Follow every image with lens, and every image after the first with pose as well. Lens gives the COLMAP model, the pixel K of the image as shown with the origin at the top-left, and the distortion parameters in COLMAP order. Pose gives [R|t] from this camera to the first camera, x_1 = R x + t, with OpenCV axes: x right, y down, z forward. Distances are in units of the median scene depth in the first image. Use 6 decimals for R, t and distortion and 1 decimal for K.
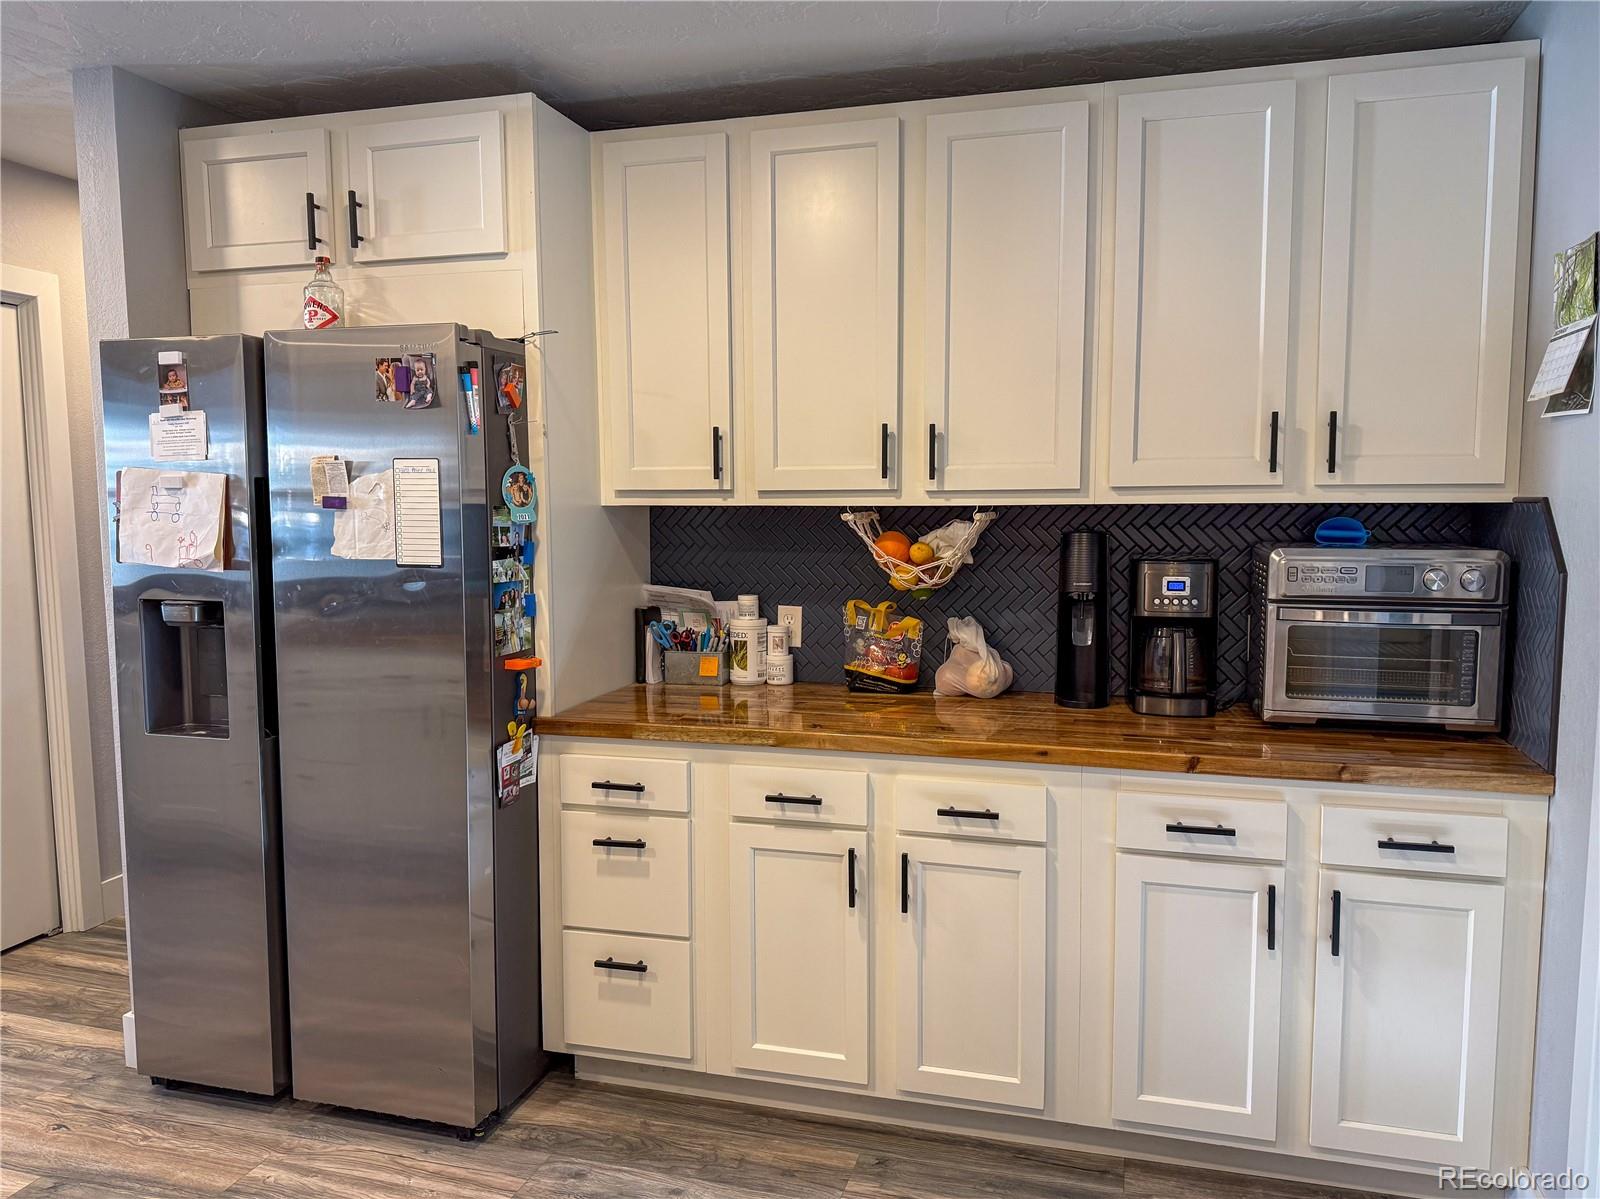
lens RADIAL K [[1115.8, 0, 800.0], [0, 1115.8, 599.5], [0, 0, 1]] dist [0.116751, -0.162569]
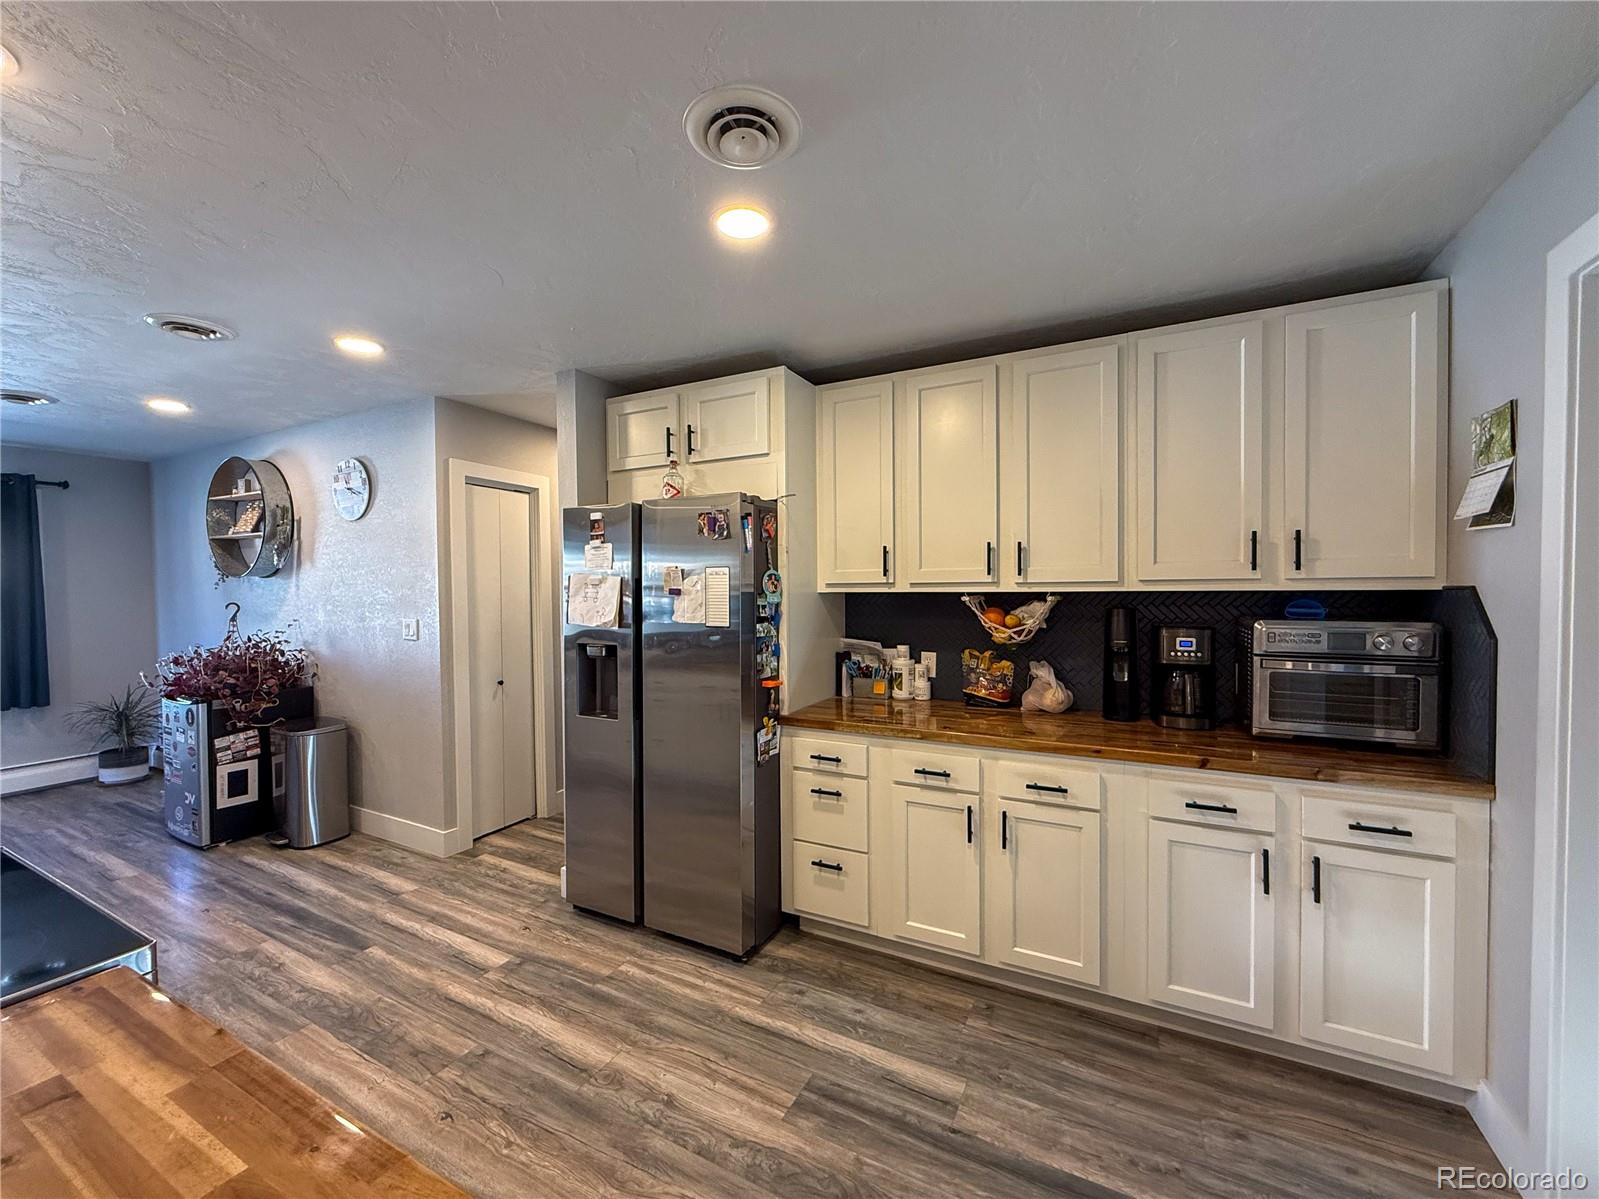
lens RADIAL K [[636.0, 0, 799.5], [0, 636.0, 599.5], [0, 0, 1]] dist [-0.000134, -0.000142]
pose [[0.979457, 0.000018, -0.201652, -0.007870], [-0.014764, 0.997323, -0.071621, -0.002584], [0.201111, 0.073127, 0.976835, 0.041425]]
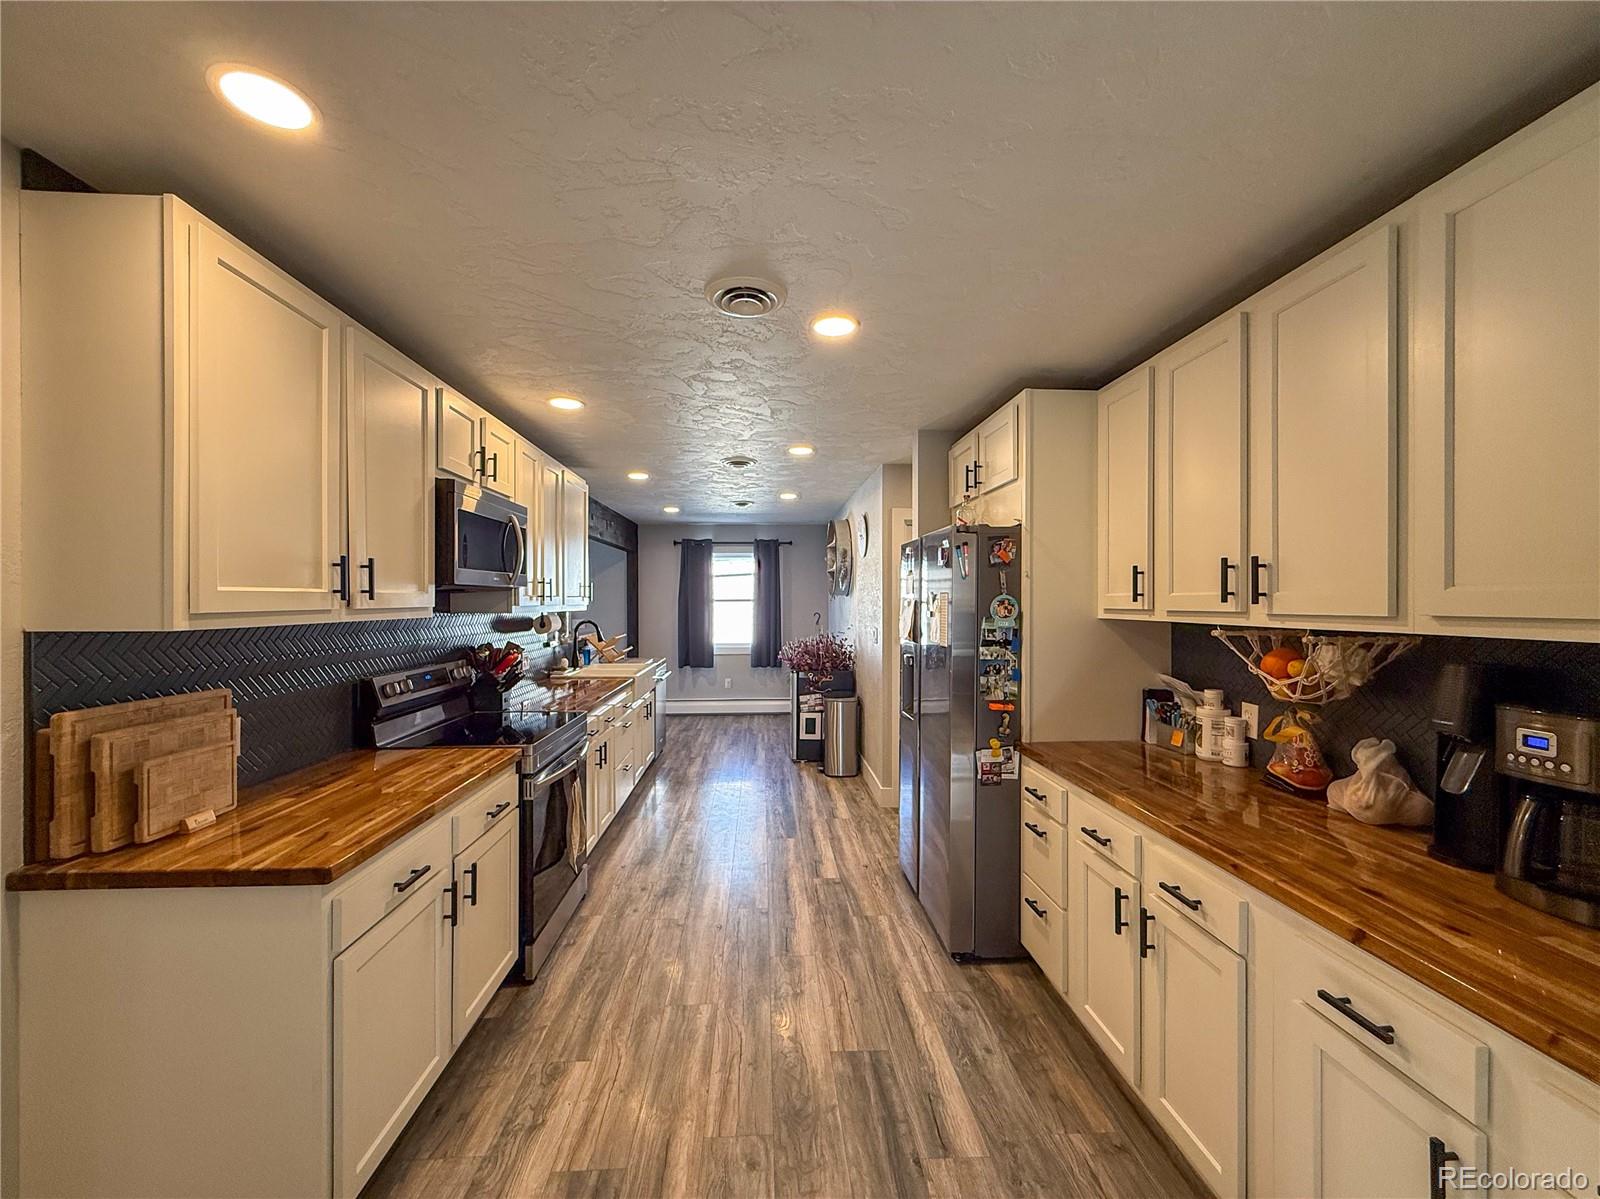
lens RADIAL K [[628.9, 0, 800.0], [0, 628.9, 599.5], [0, 0, 1]] dist [0.001957, 0.000036]
pose [[0.347426, 0.001665, -0.937706, 0.563576], [-0.089132, 0.995529, -0.031256, -0.051421], [0.933462, 0.094439, 0.346021, 0.350286]]
